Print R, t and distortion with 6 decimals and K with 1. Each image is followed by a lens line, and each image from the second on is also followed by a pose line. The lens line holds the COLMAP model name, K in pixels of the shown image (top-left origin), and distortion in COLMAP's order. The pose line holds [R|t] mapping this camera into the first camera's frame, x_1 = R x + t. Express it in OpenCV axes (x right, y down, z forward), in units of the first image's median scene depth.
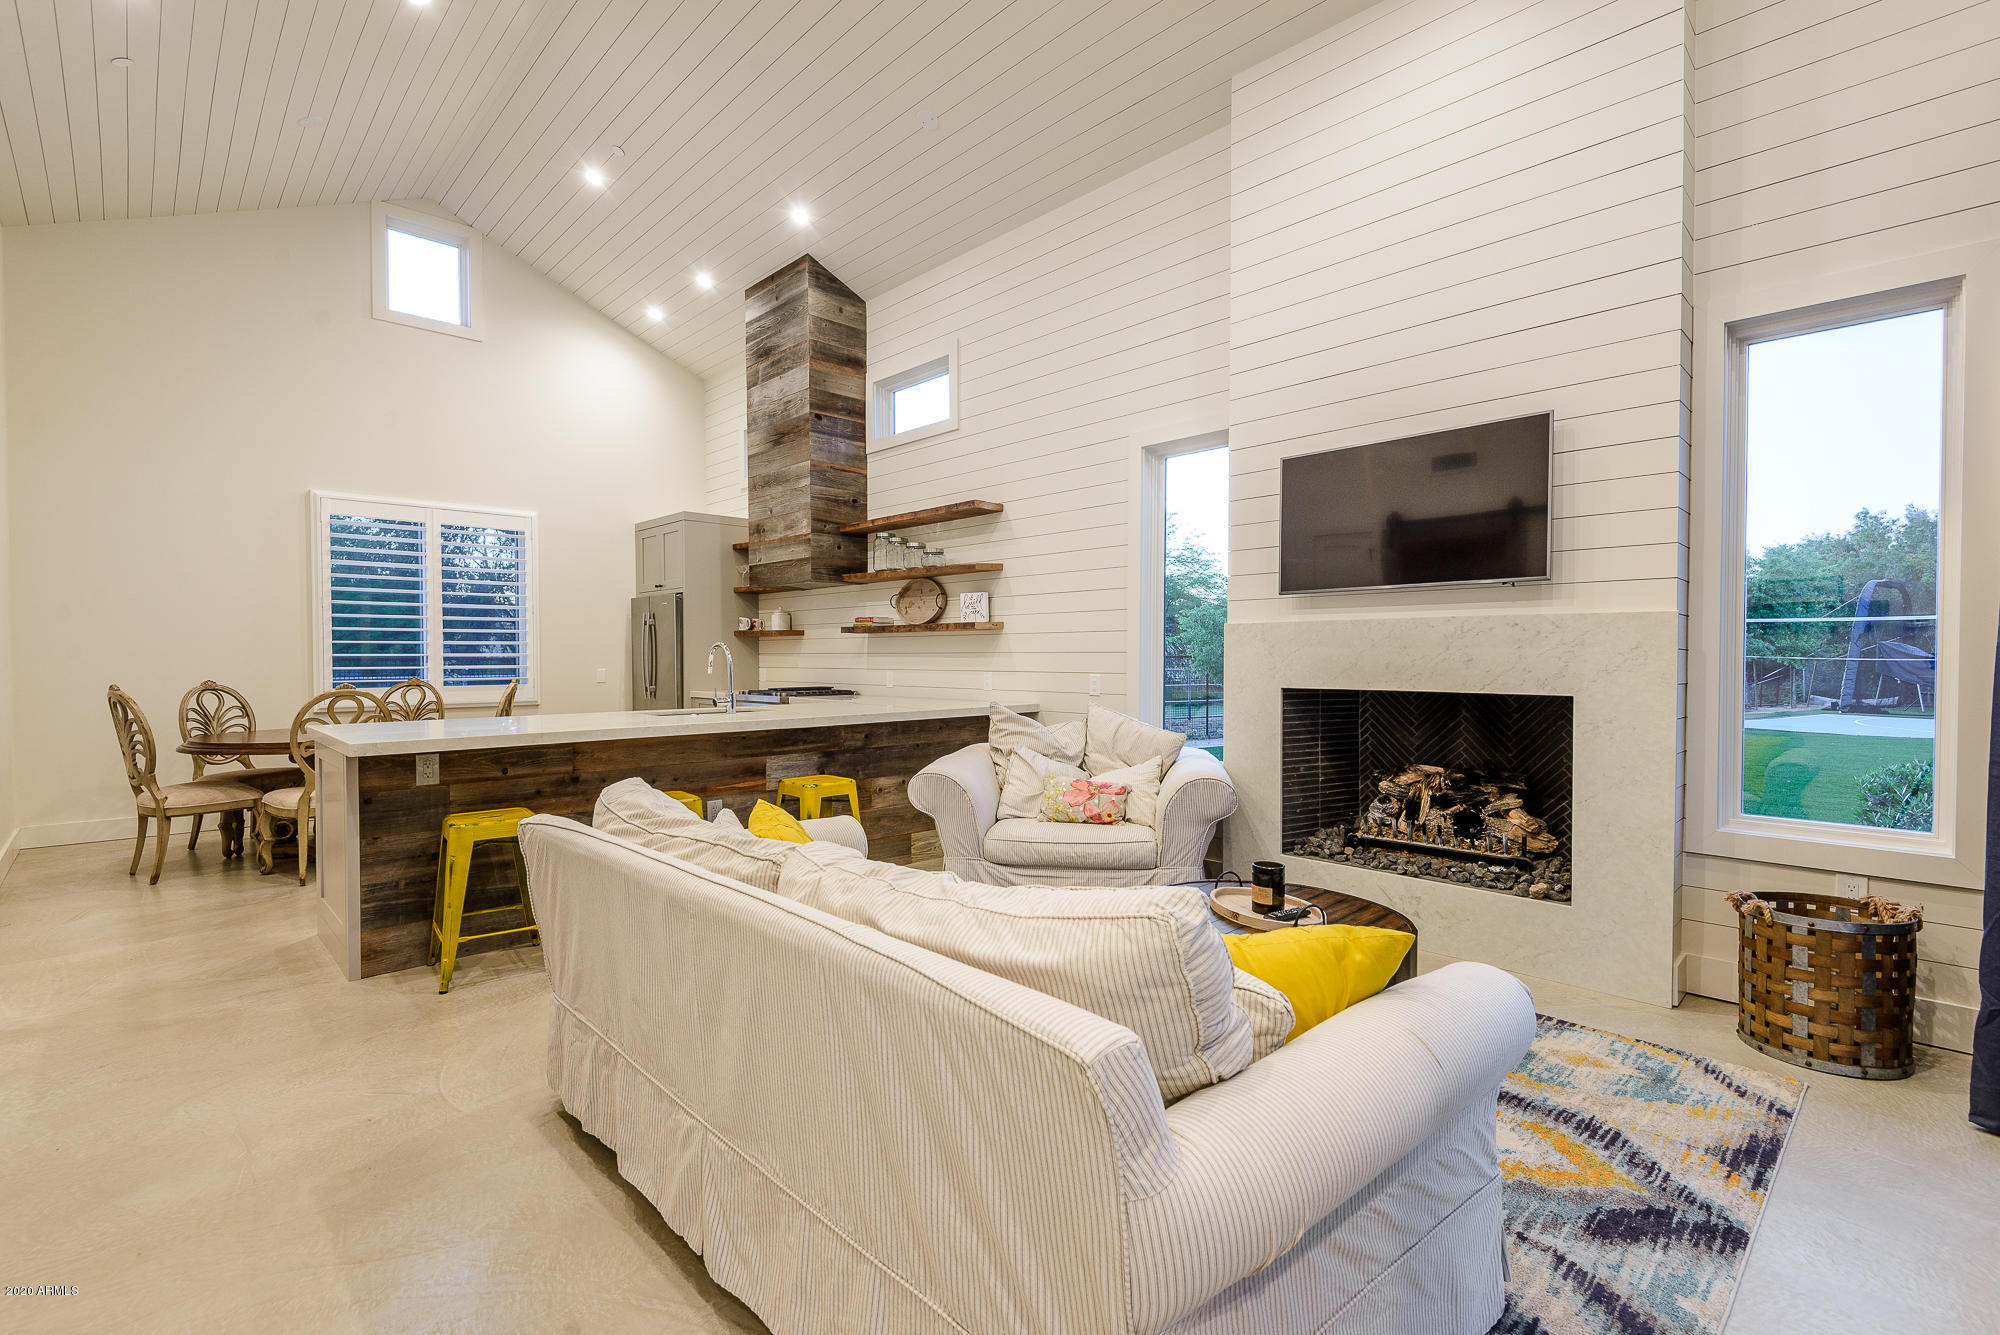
lens RADIAL K [[919.3, 0, 1001.7], [0, 919.3, 676.3], [0, 0, 1]] dist [0.004360, -0.007221]
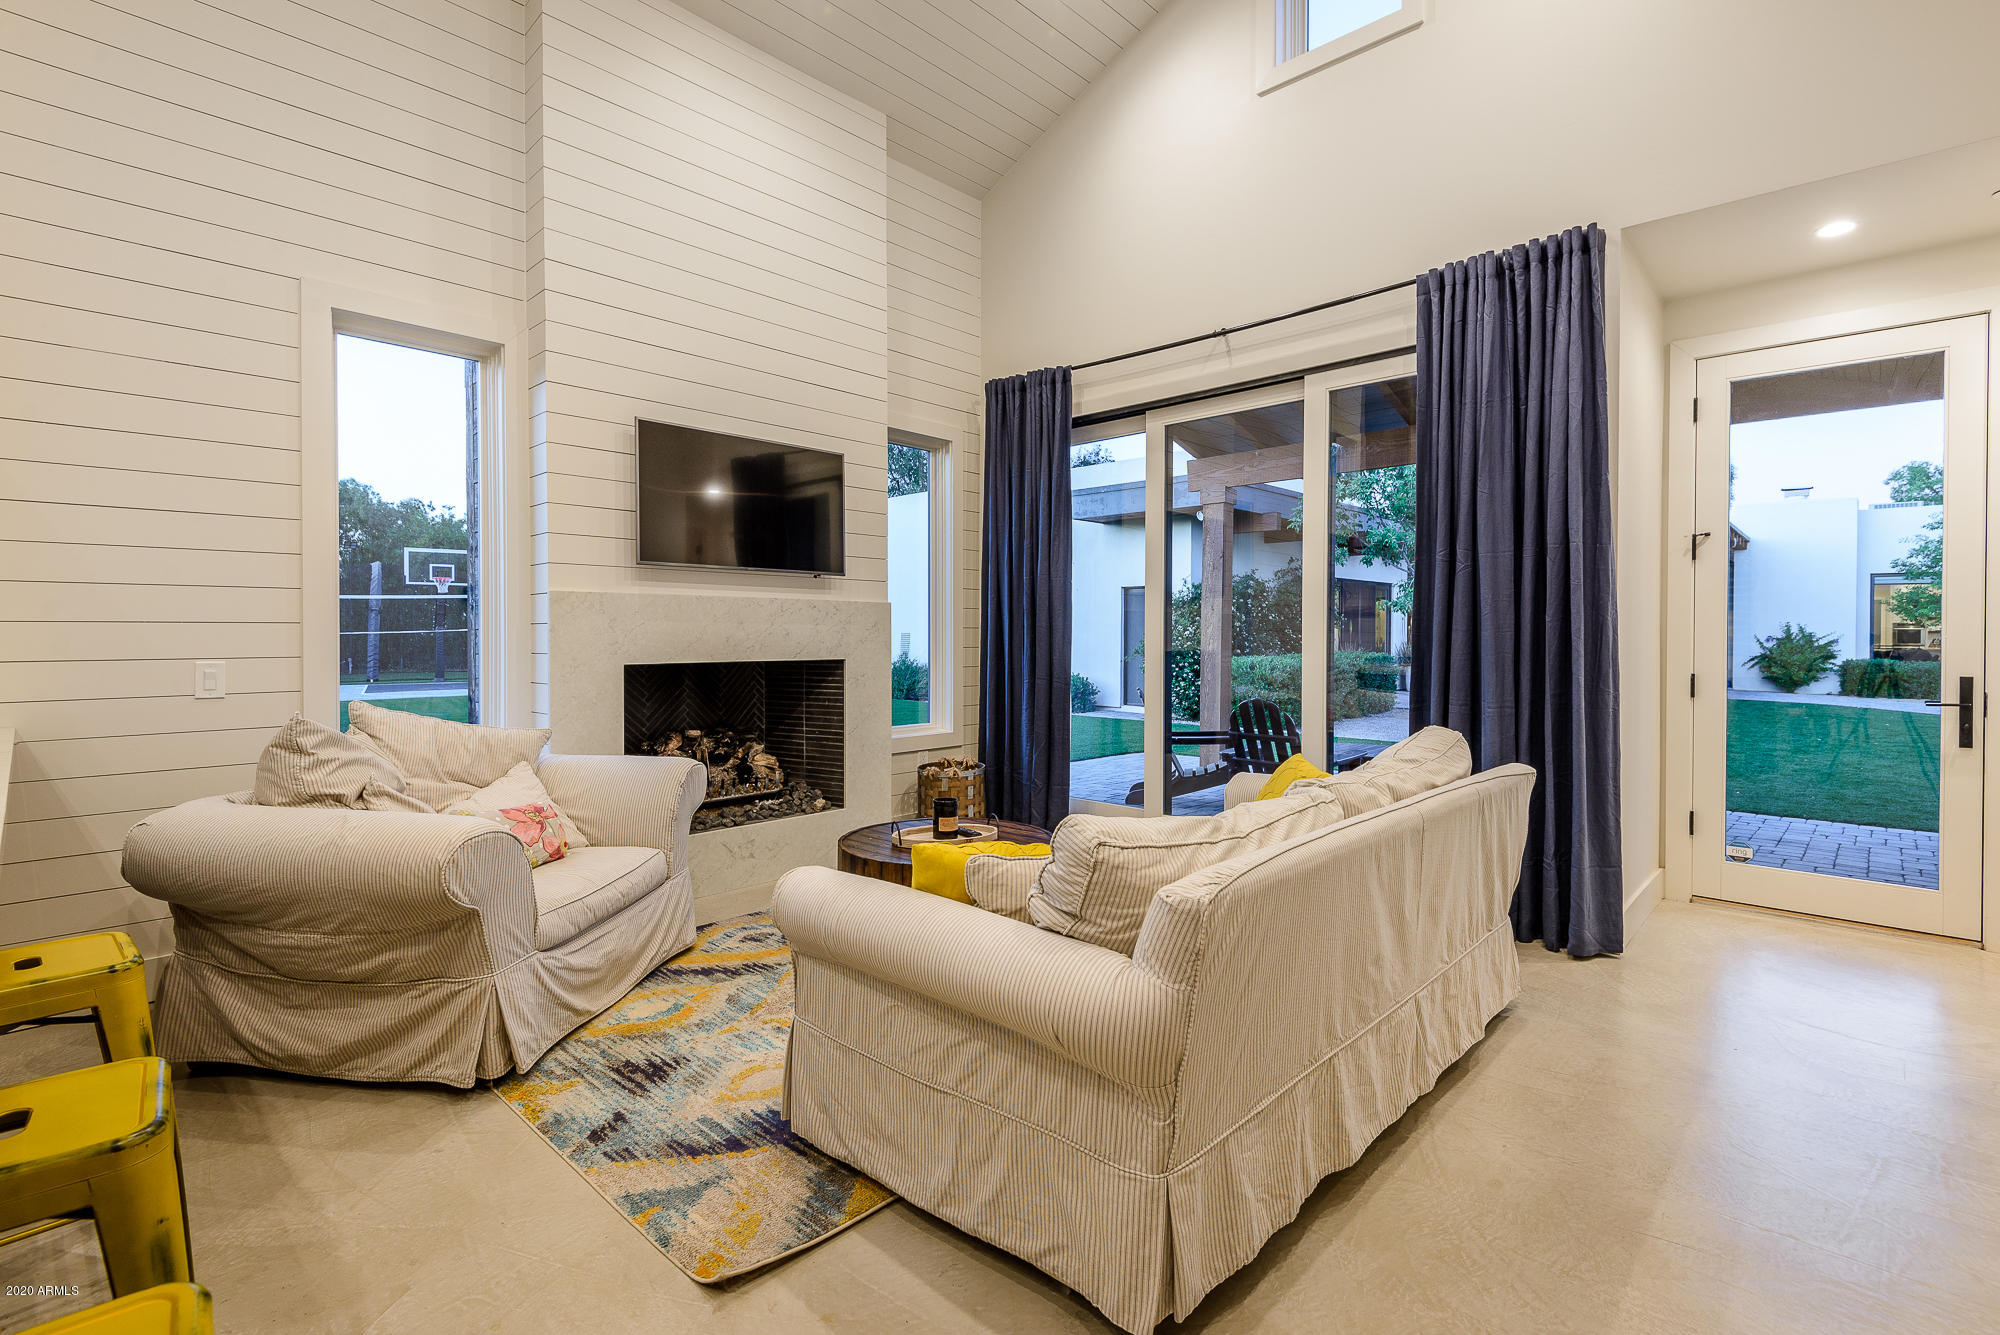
lens RADIAL K [[927.1, 0, 1003.5], [0, 927.1, 642.3], [0, 0, 1]] dist [0.035760, -0.012438]
pose [[-0.070051, -0.008048, 0.997511, -0.417298], [0.018148, 0.999792, 0.009341, -0.006751], [-0.997378, 0.018757, -0.069891, 0.434690]]
